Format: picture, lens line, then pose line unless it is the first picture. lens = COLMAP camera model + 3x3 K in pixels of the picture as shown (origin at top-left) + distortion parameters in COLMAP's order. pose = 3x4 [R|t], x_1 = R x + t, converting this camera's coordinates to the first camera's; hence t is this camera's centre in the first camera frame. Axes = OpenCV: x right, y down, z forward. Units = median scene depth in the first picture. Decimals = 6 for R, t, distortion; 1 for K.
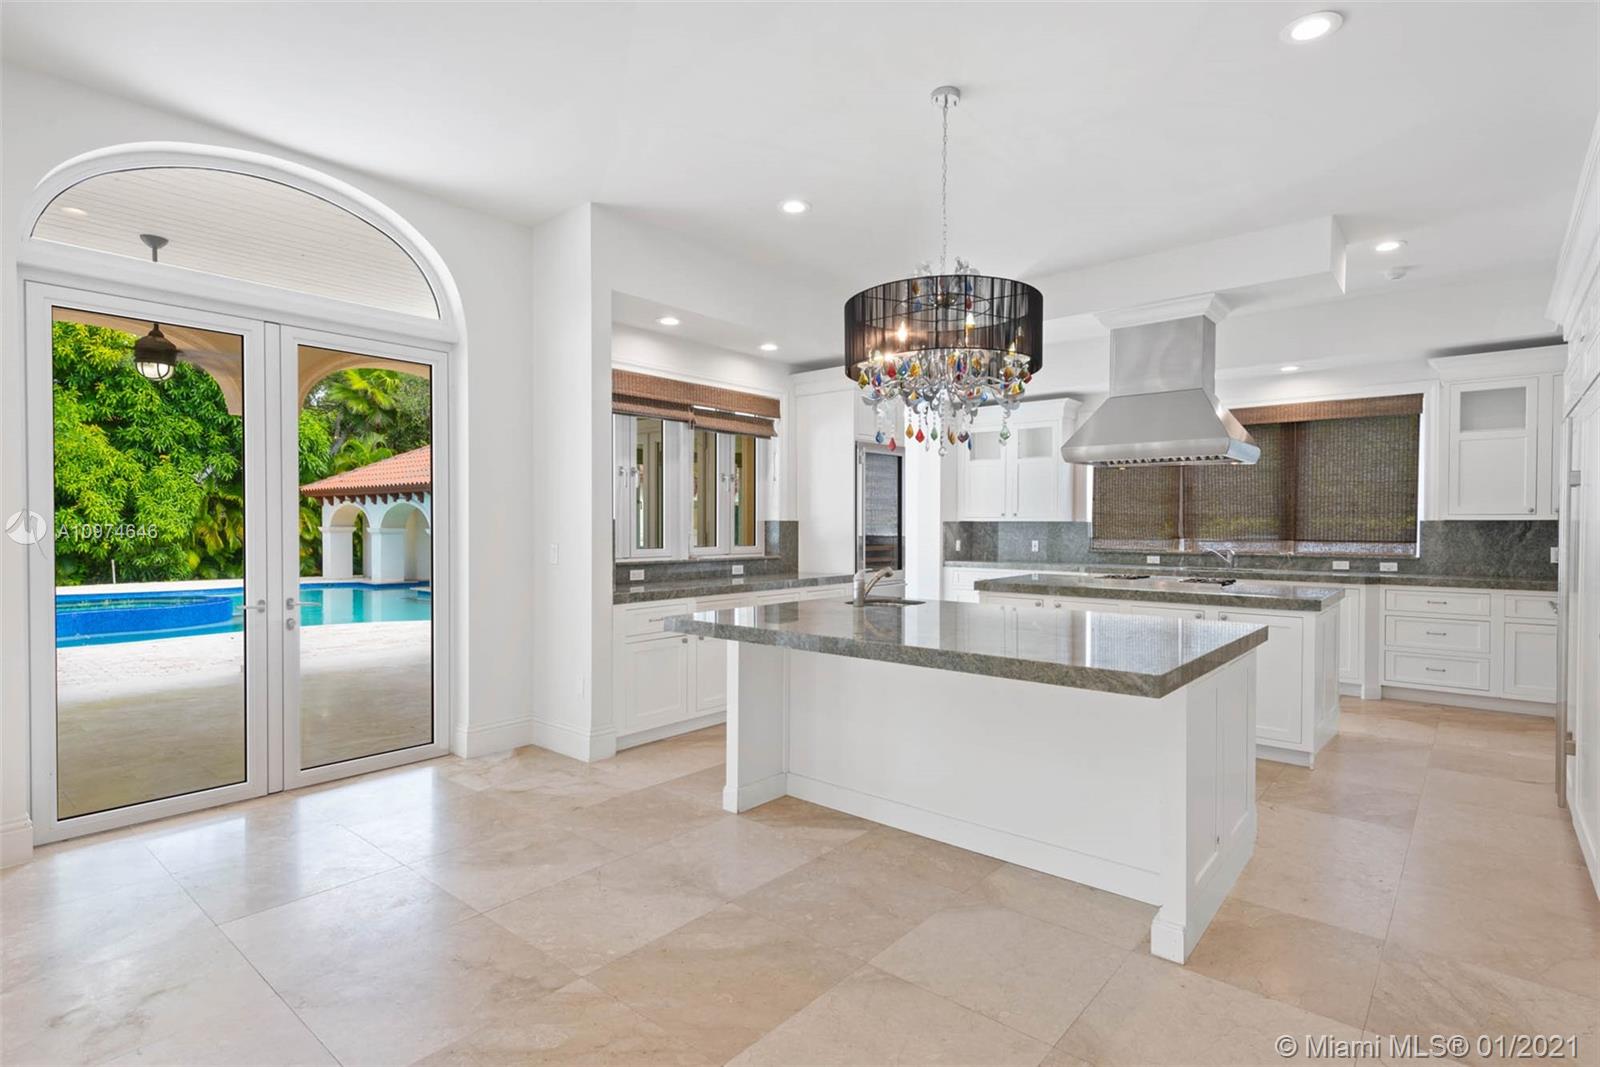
lens RADIAL K [[800.6, 0, 837.3], [0, 800.6, 535.6], [0, 0, 1]] dist [-0.000627, -0.000295]
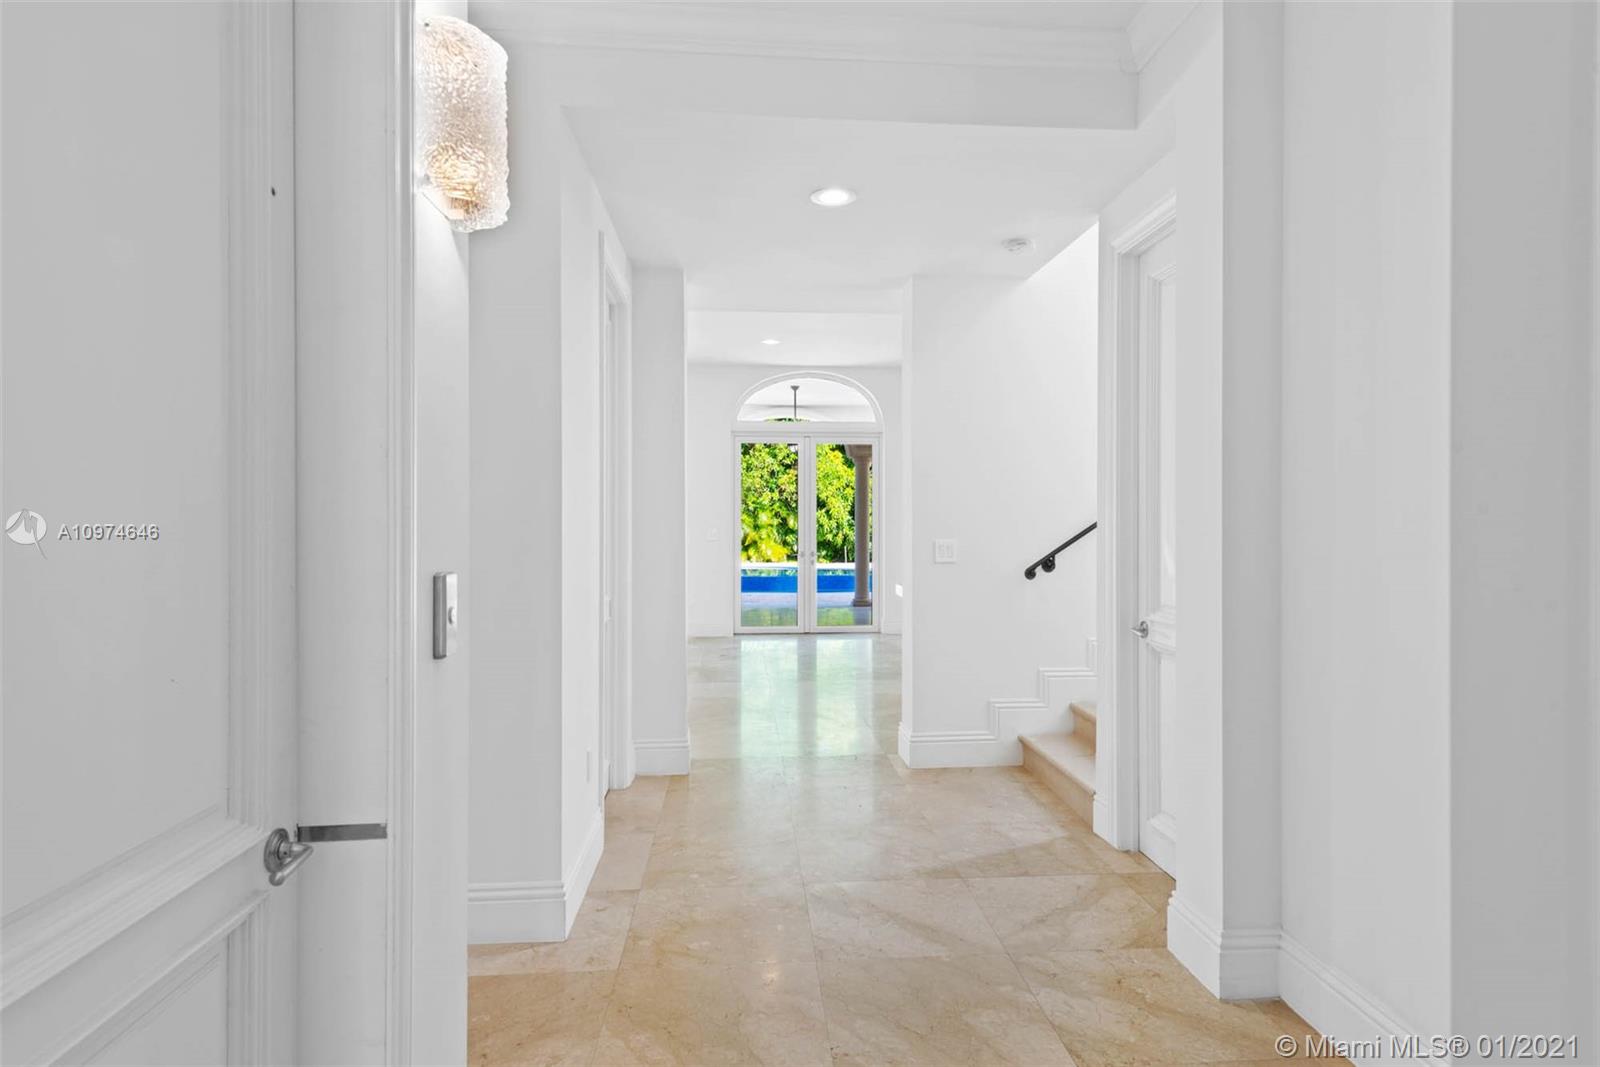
lens RADIAL K [[919.1, 0, 801.8], [0, 919.1, 526.4], [0, 0, 1]] dist [0.000444, 0.000010]
pose [[0.679939, 0.003806, -0.733259, 0.239499], [-0.009889, 0.999943, -0.003979, 0.002850], [0.733202, 0.009957, 0.679938, -0.162263]]
